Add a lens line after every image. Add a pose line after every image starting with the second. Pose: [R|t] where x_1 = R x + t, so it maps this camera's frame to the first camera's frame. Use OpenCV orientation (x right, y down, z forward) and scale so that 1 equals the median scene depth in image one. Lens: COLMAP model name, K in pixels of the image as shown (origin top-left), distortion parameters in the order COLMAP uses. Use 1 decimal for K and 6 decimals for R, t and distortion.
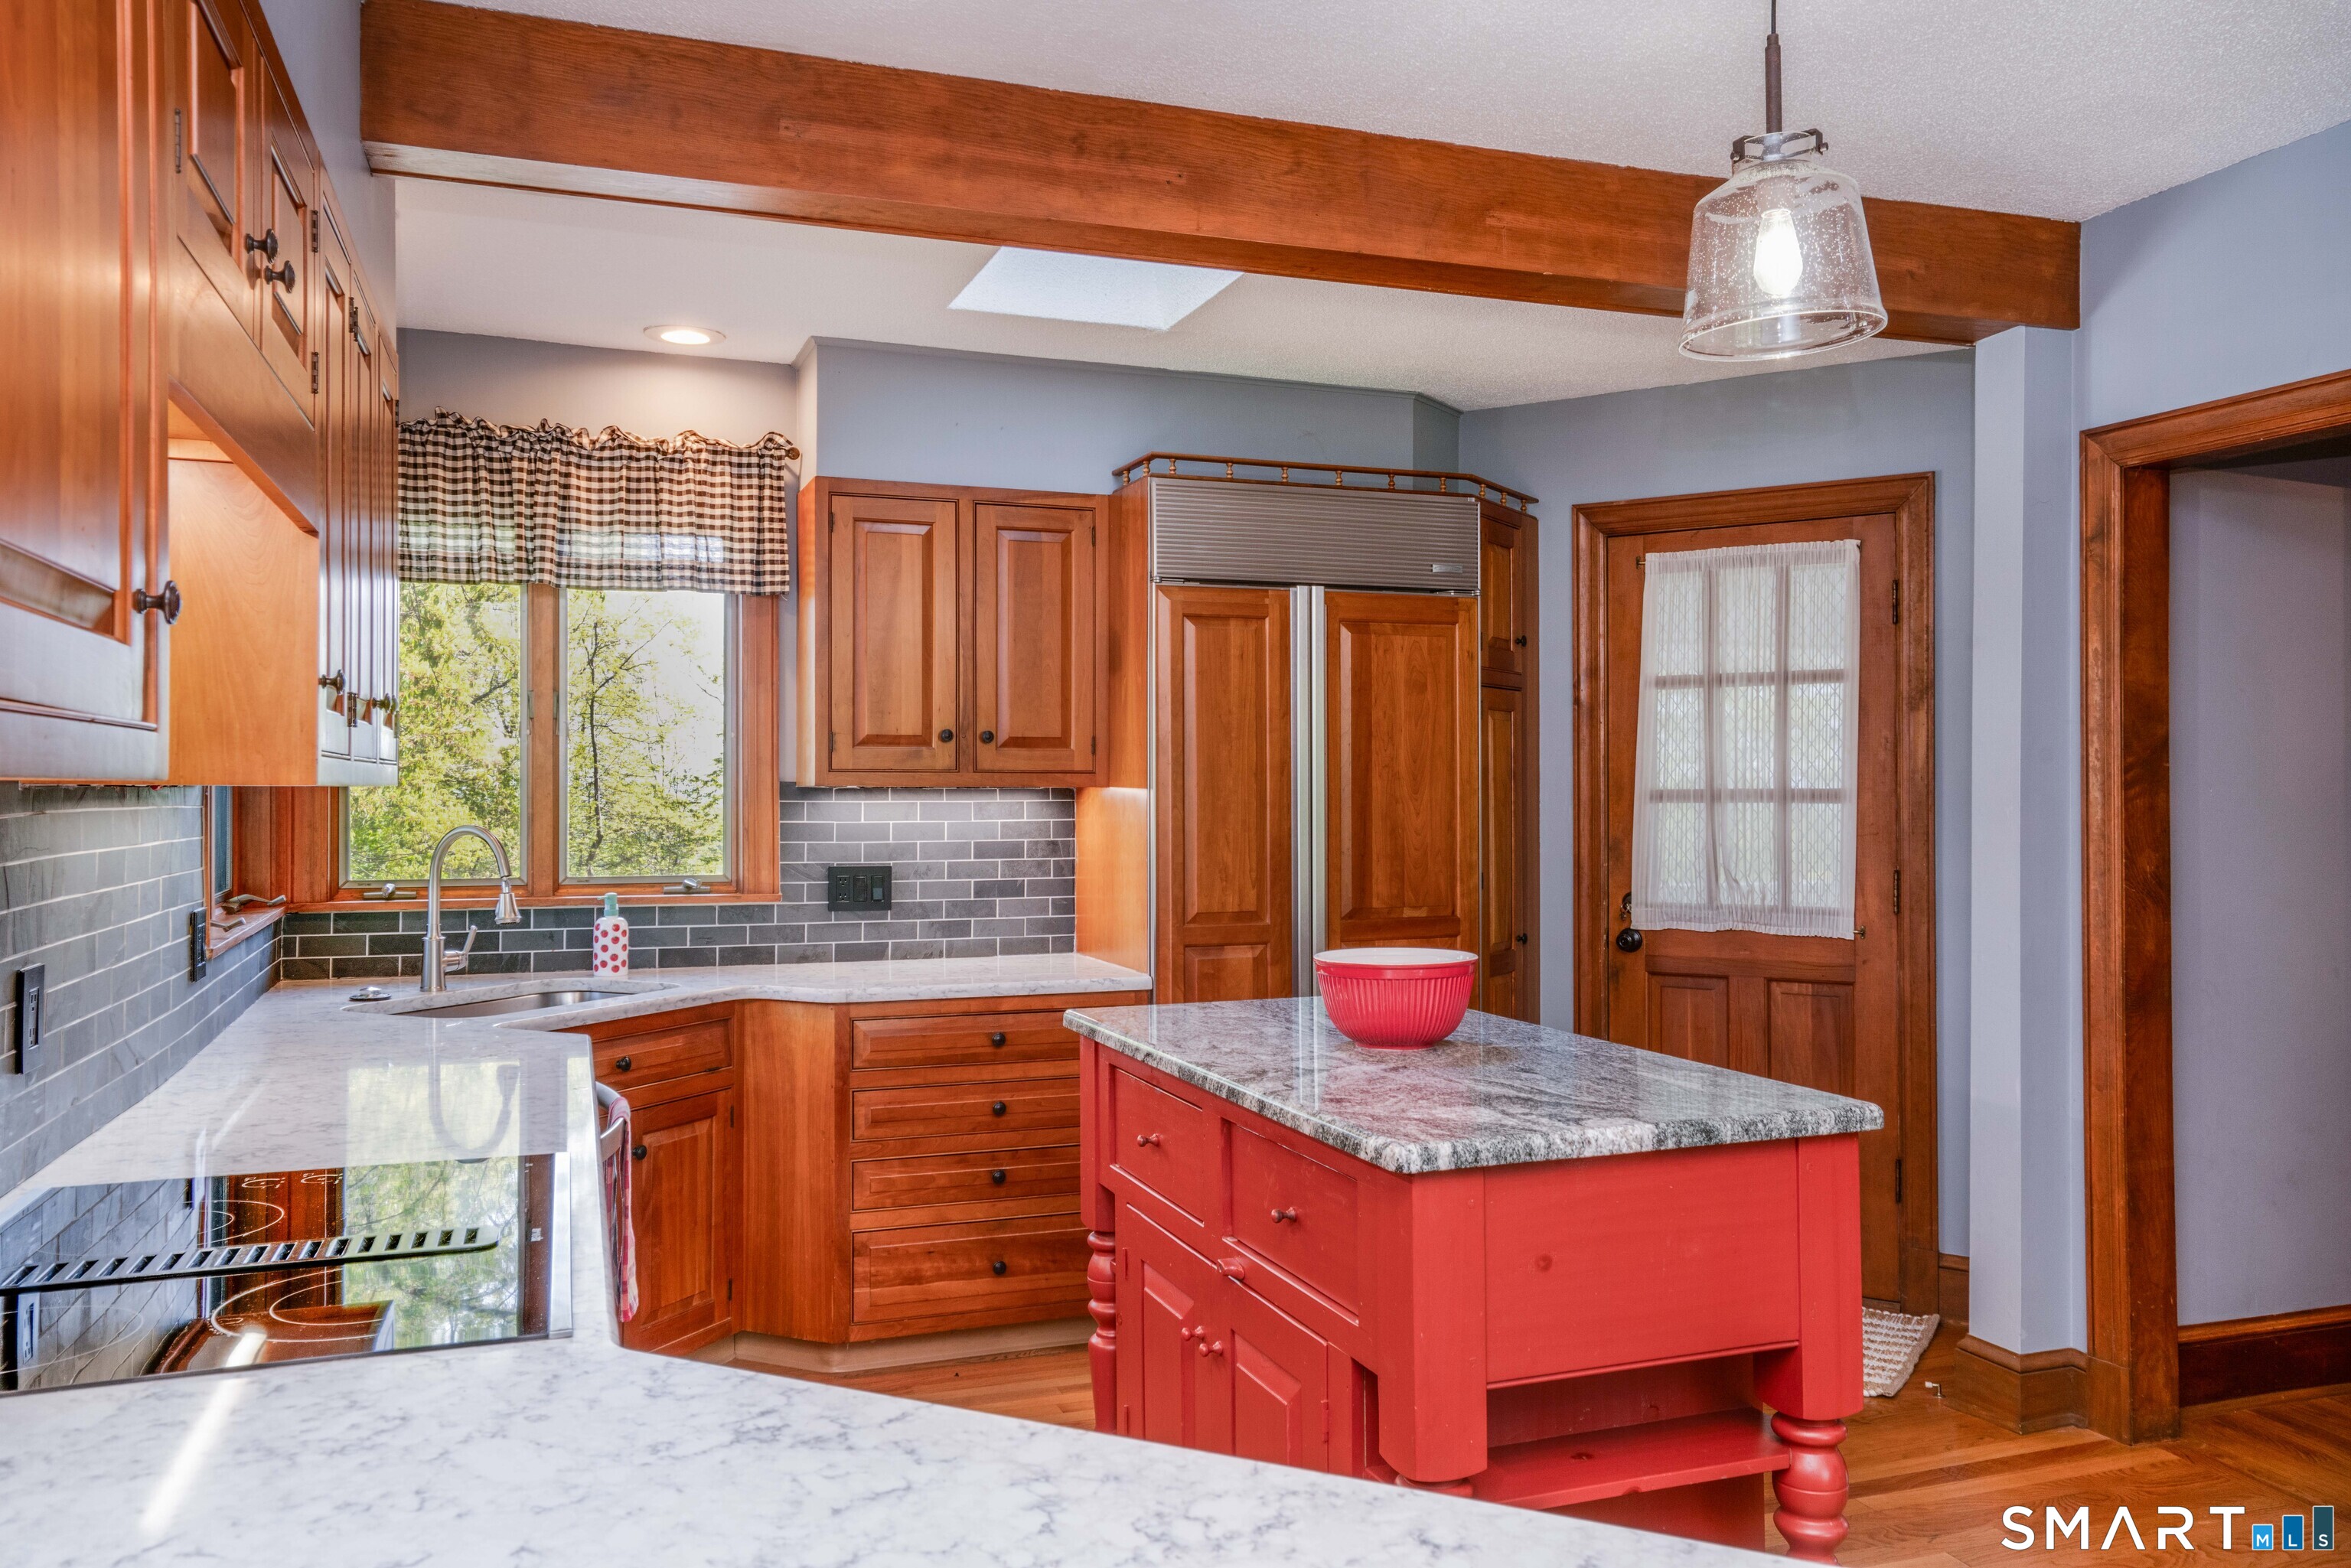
lens RADIAL K [[1735.1, 0, 1175.5], [0, 1735.1, 784.0], [0, 0, 1]] dist [-0.005766, -0.000881]
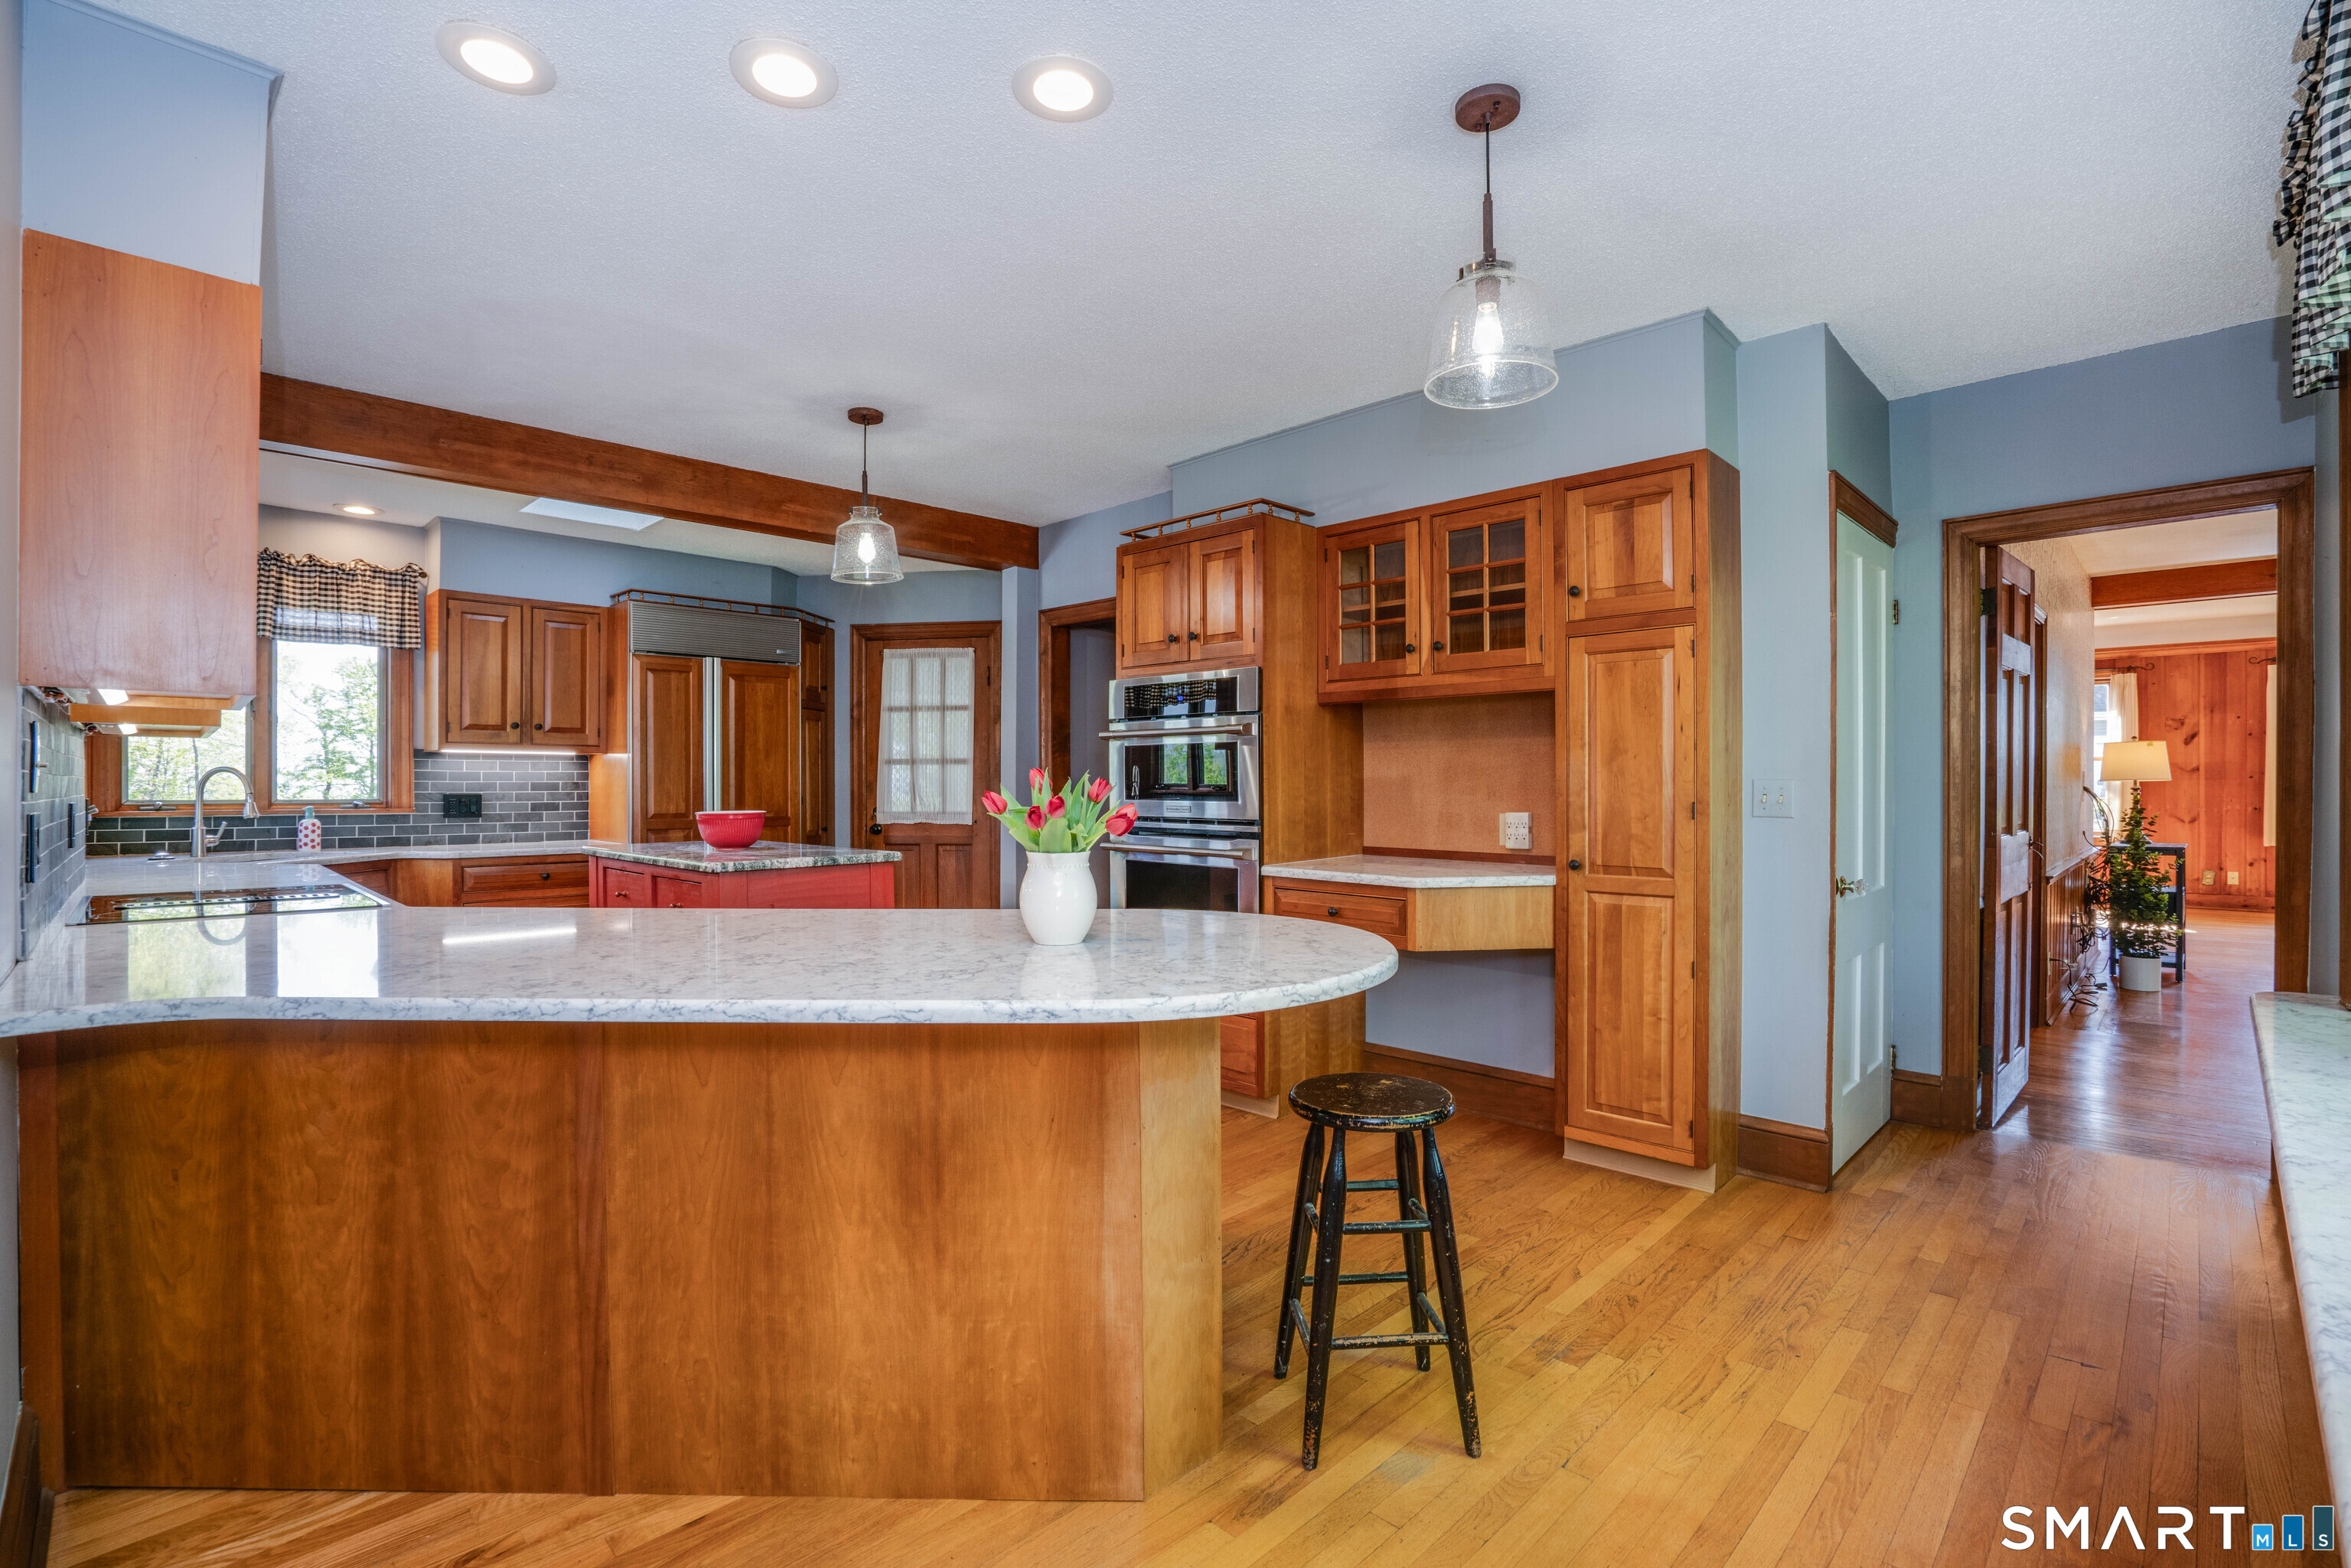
lens RADIAL K [[1071.0, 0, 1172.9], [0, 1071.0, 785.6], [0, 0, 1]] dist [-0.059206, 0.022646]
pose [[0.903509, -0.000169, 0.428568, 0.030363], [-0.000768, 0.999998, 0.002013, 0.036465], [-0.428567, -0.002148, 0.903507, -0.383725]]
